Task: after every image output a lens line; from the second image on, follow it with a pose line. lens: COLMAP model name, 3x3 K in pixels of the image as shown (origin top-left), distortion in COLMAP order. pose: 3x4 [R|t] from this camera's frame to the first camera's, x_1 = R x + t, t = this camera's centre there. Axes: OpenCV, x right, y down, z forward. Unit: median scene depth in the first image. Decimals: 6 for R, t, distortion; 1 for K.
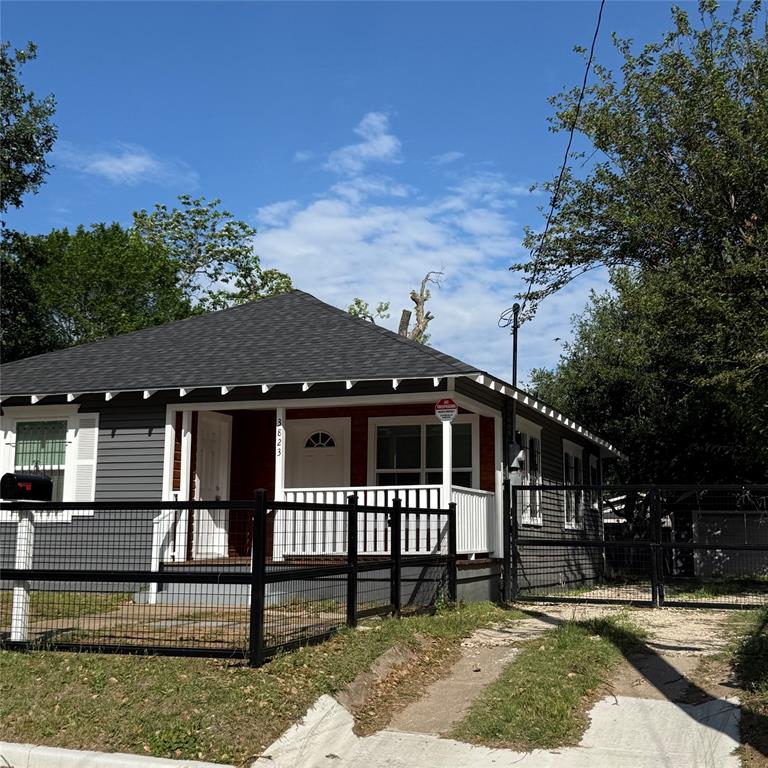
lens RADIAL K [[1003.9, 0, 385.4], [0, 1003.9, 382.4], [0, 0, 1]] dist [0.122867, 0.000000]
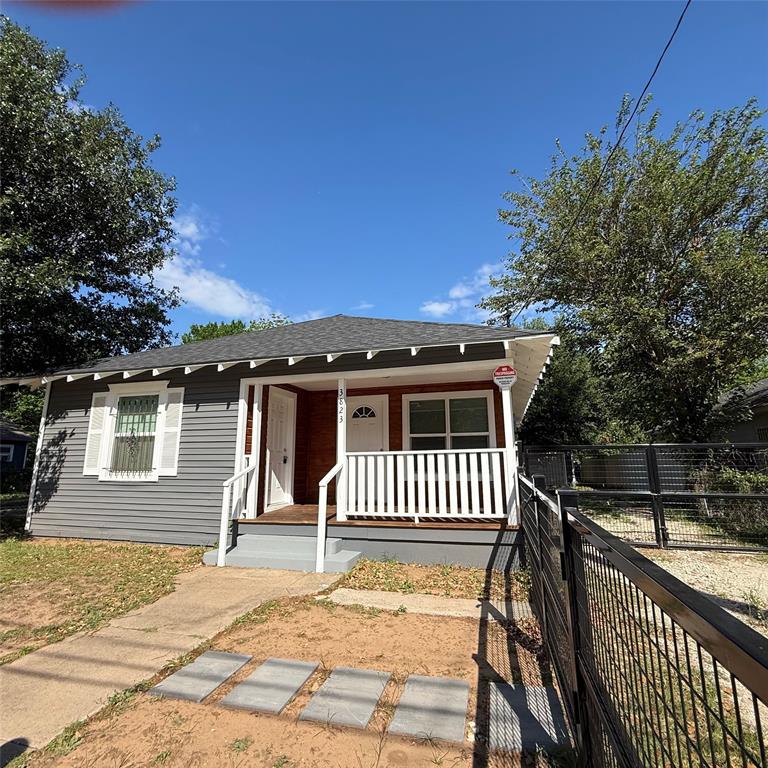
lens RADIAL K [[409.3, 0, 379.4], [0, 409.3, 383.0], [0, 0, 1]] dist [0.016575, -0.001276]
pose [[0.998395, -0.001367, 0.056624, -0.083600], [0.003611, 0.999211, -0.039543, 0.044741], [-0.056525, 0.039684, 0.997612, 0.514124]]
